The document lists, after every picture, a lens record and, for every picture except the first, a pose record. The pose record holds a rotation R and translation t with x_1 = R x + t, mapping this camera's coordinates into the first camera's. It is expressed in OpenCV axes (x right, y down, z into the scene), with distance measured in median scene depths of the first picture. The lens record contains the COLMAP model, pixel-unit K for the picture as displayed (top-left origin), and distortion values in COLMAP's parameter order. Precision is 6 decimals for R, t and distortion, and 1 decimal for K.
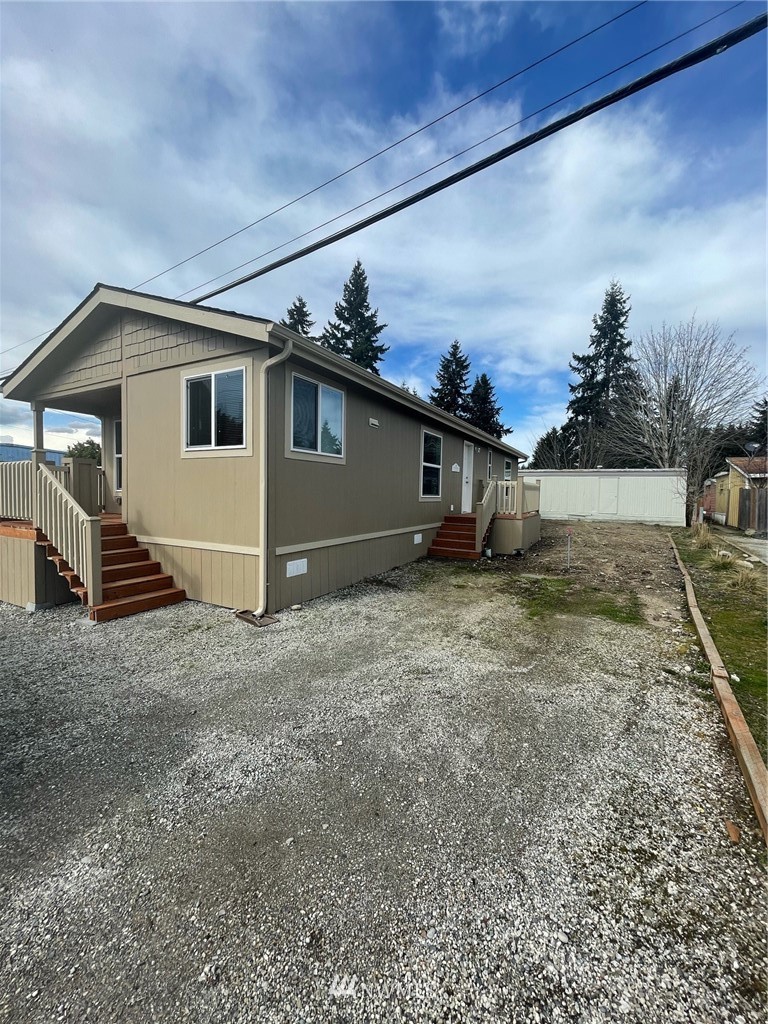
lens RADIAL K [[411.5, 0, 392.4], [0, 411.5, 508.6], [0, 0, 1]] dist [-0.009718, 0.000245]
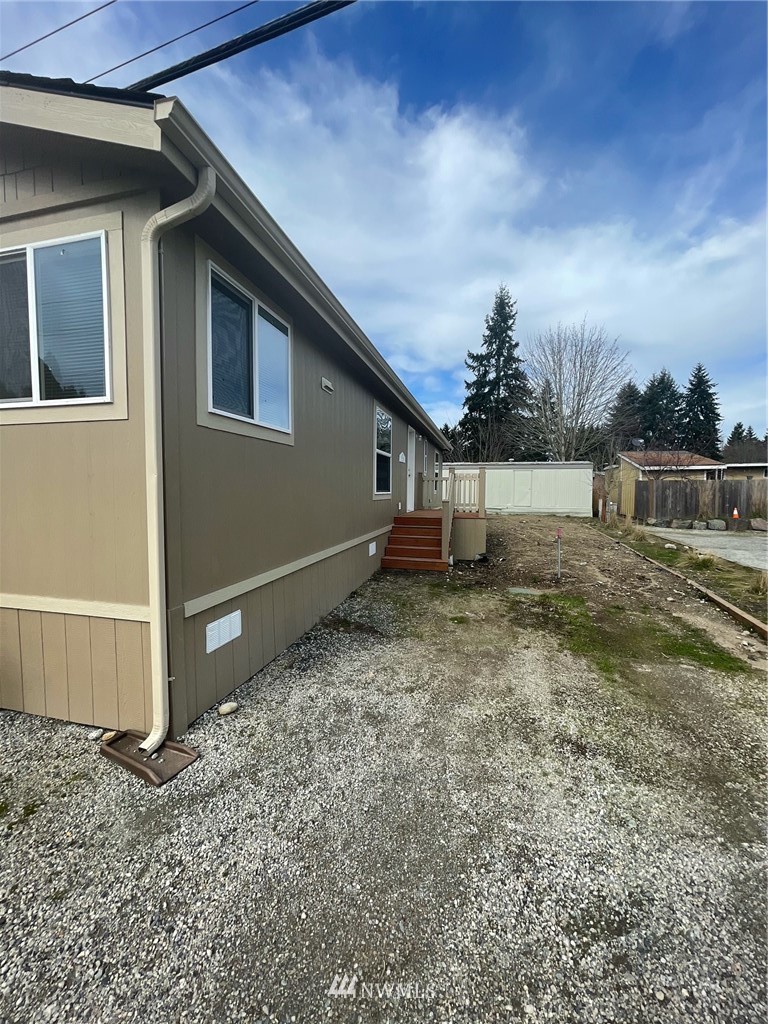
lens RADIAL K [[411.5, 0, 388.1], [0, 411.5, 509.5], [0, 0, 1]] dist [-0.009718, 0.000245]
pose [[0.971084, -0.025694, 0.237353, -0.148477], [0.022123, 0.999599, 0.017698, -0.021471], [-0.237712, -0.011936, 0.971262, 0.425359]]
